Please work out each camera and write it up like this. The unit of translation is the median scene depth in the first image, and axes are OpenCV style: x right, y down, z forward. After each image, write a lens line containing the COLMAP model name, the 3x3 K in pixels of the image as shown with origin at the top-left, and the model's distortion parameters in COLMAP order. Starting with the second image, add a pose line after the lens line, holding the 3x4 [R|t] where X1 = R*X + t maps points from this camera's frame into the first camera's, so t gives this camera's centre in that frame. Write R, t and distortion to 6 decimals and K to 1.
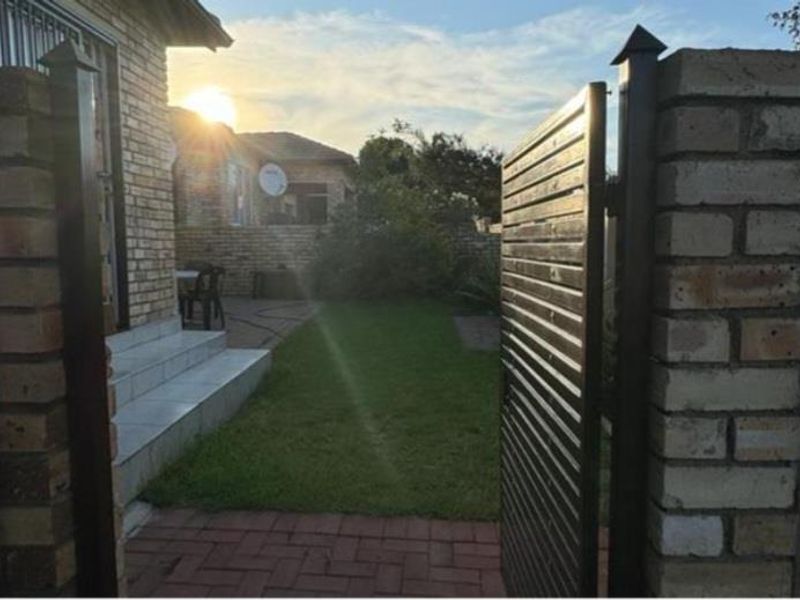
lens RADIAL K [[648.6, 0, 406.1], [0, 648.6, 301.3], [0, 0, 1]] dist [0.030505, 0.001484]
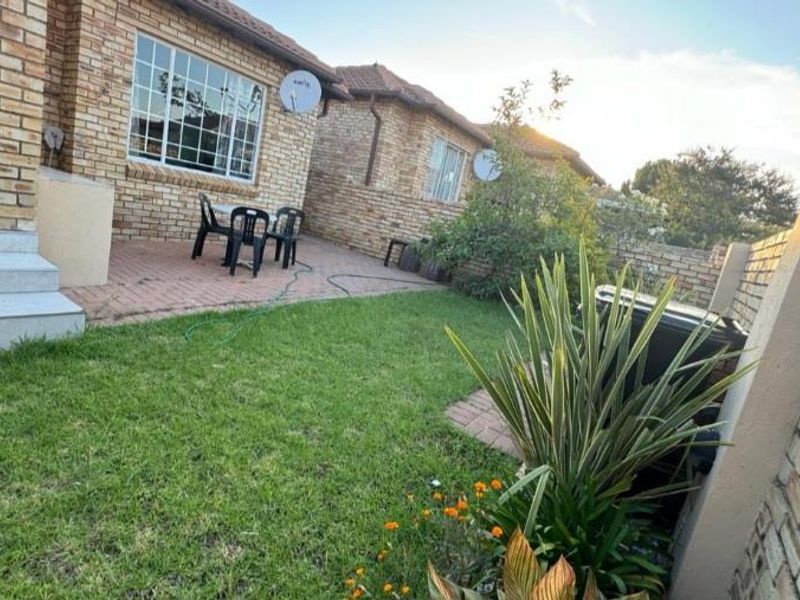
lens RADIAL K [[457.4, 0, 398.9], [0, 457.4, 304.1], [0, 0, 1]] dist [0.001484, 0.002003]
pose [[0.802470, 0.285994, -0.523688, 0.170833], [-0.257019, 0.957732, 0.129190, -0.043789], [0.538501, 0.030927, 0.842057, 0.428114]]
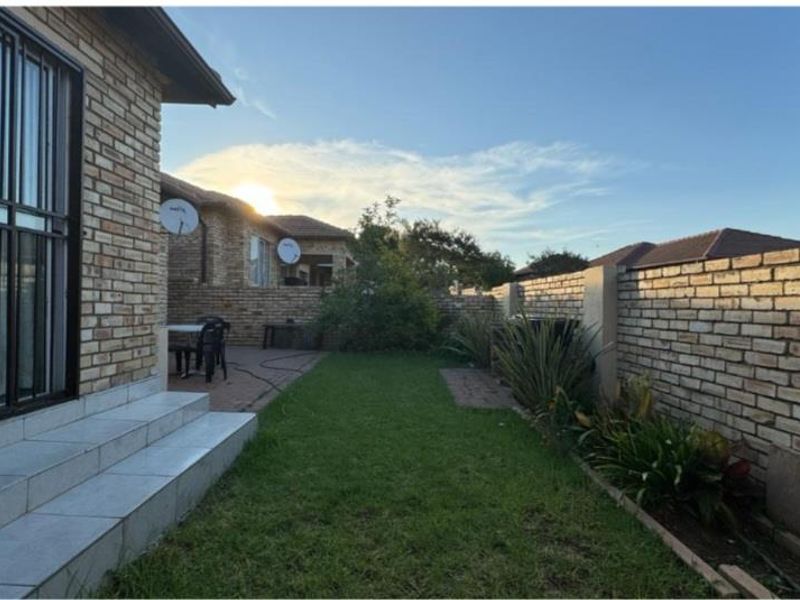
lens RADIAL K [[457.4, 0, 401.5], [0, 457.4, 299.3], [0, 0, 1]] dist [0.001484, 0.002003]
pose [[0.999623, 0.015858, 0.022421, -0.010483], [-0.013565, 0.994999, -0.098960, -0.013930], [-0.023878, 0.098618, 0.994839, 0.178812]]
